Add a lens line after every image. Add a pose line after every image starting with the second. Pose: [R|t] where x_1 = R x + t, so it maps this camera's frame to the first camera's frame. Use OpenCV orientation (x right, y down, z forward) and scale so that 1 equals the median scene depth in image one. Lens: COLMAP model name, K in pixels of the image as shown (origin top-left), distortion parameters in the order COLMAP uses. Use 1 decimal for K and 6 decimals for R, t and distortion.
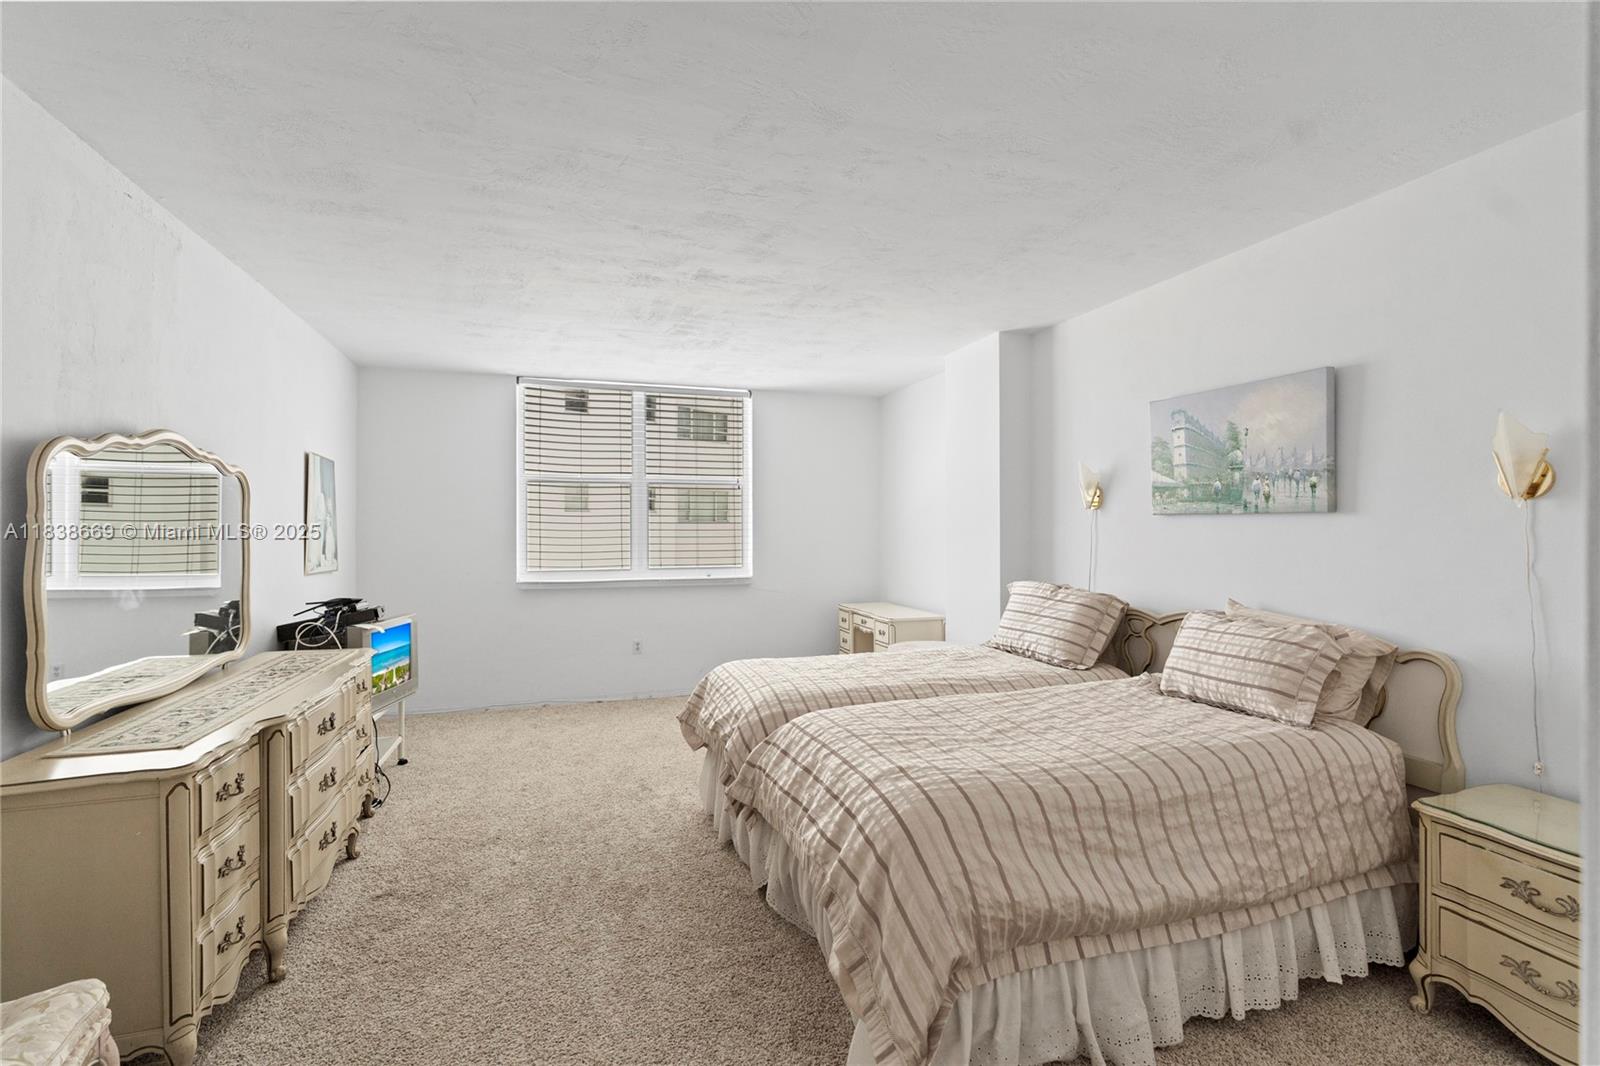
lens RADIAL K [[750.2, 0, 800.0], [0, 750.2, 533.0], [0, 0, 1]] dist [-0.000093, -0.000010]
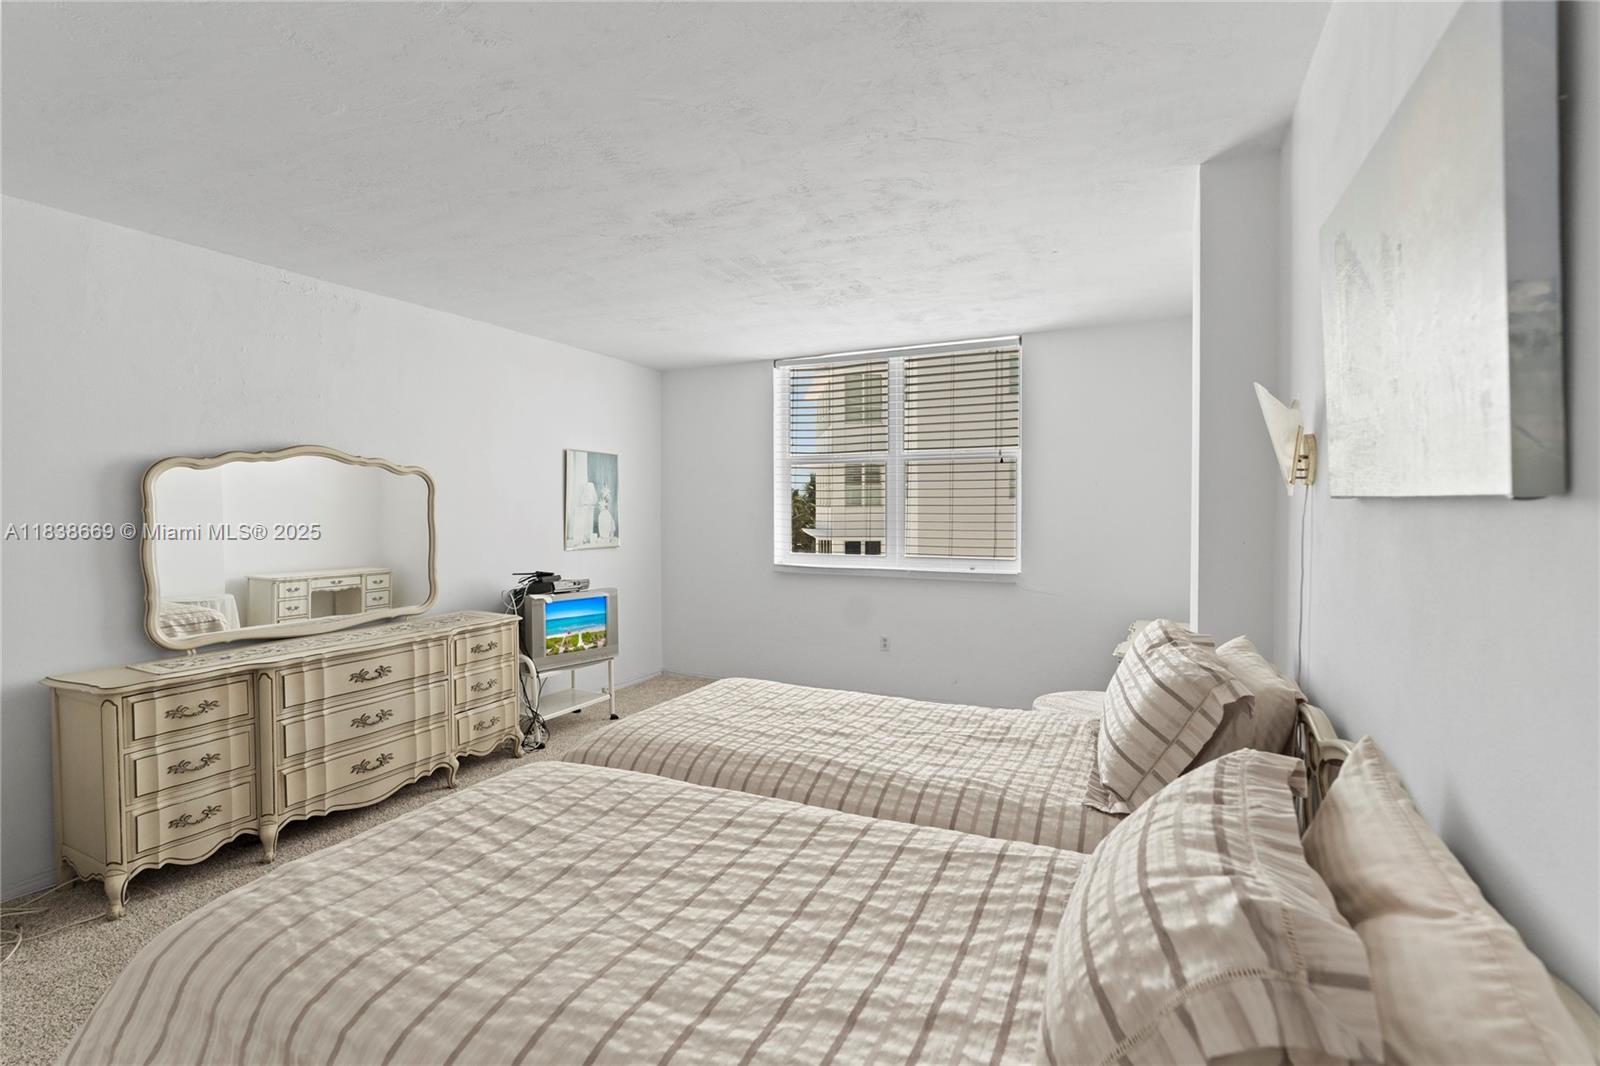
lens RADIAL K [[744.5, 0, 800.9], [0, 744.5, 518.2], [0, 0, 1]] dist [-0.001964, 0.000382]
pose [[0.696199, 0.014552, -0.717702, 0.512620], [-0.004721, 0.999866, 0.015693, -0.016585], [0.717834, -0.007537, 0.696174, 0.453626]]
